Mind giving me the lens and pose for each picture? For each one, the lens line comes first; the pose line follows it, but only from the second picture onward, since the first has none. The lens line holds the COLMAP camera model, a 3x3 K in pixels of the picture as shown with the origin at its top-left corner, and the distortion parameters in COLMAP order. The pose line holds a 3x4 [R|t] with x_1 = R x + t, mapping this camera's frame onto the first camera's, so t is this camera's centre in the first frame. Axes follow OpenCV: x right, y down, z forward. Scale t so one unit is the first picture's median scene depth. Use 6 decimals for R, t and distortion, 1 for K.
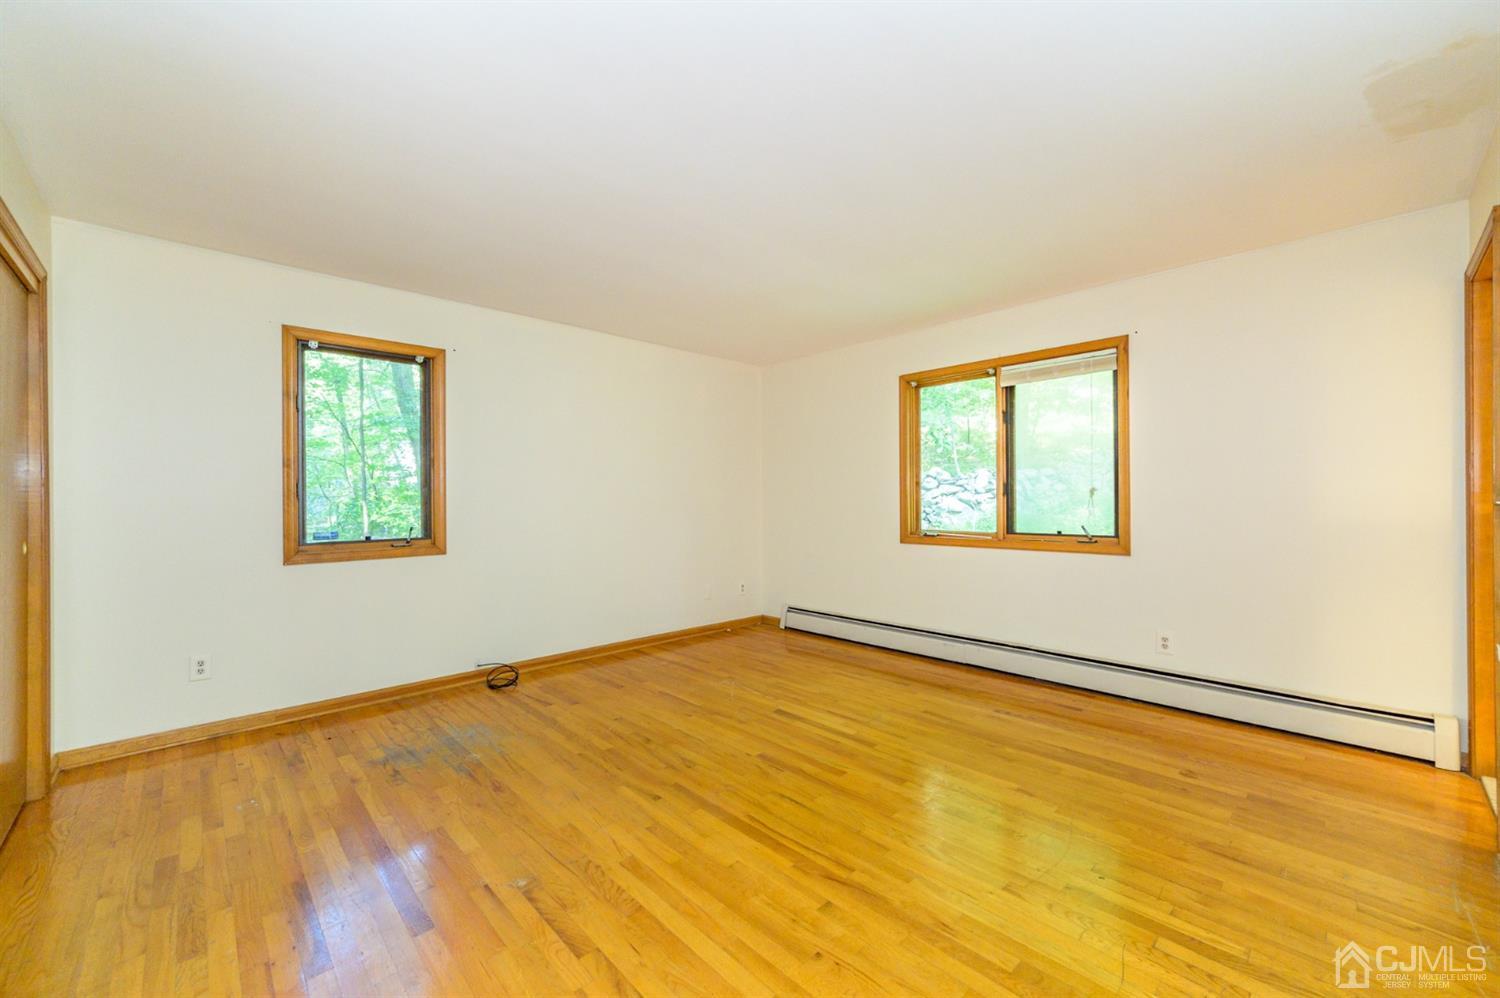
lens RADIAL K [[592.0, 0, 755.0], [0, 592.0, 500.9], [0, 0, 1]] dist [0.000117, 0.001648]
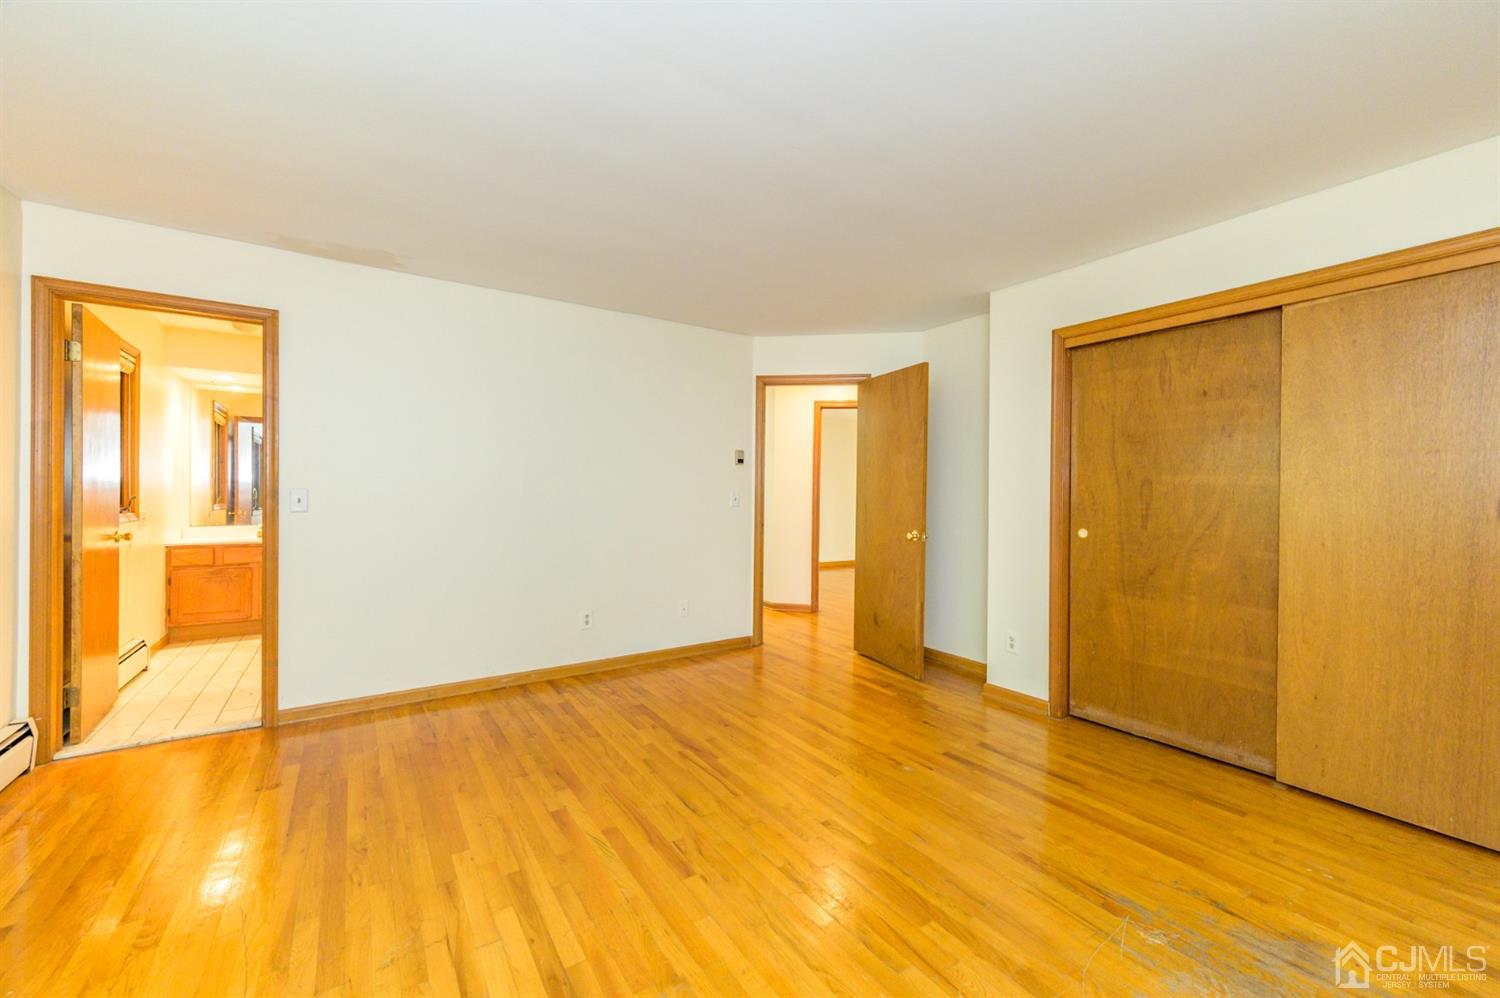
lens RADIAL K [[592.0, 0, 748.8], [0, 592.0, 496.6], [0, 0, 1]] dist [0.000117, 0.001648]
pose [[-0.985292, -0.001324, 0.170874, -0.193702], [-0.001015, 0.999998, 0.001891, -0.008862], [-0.170876, 0.001689, -0.985291, 1.830959]]
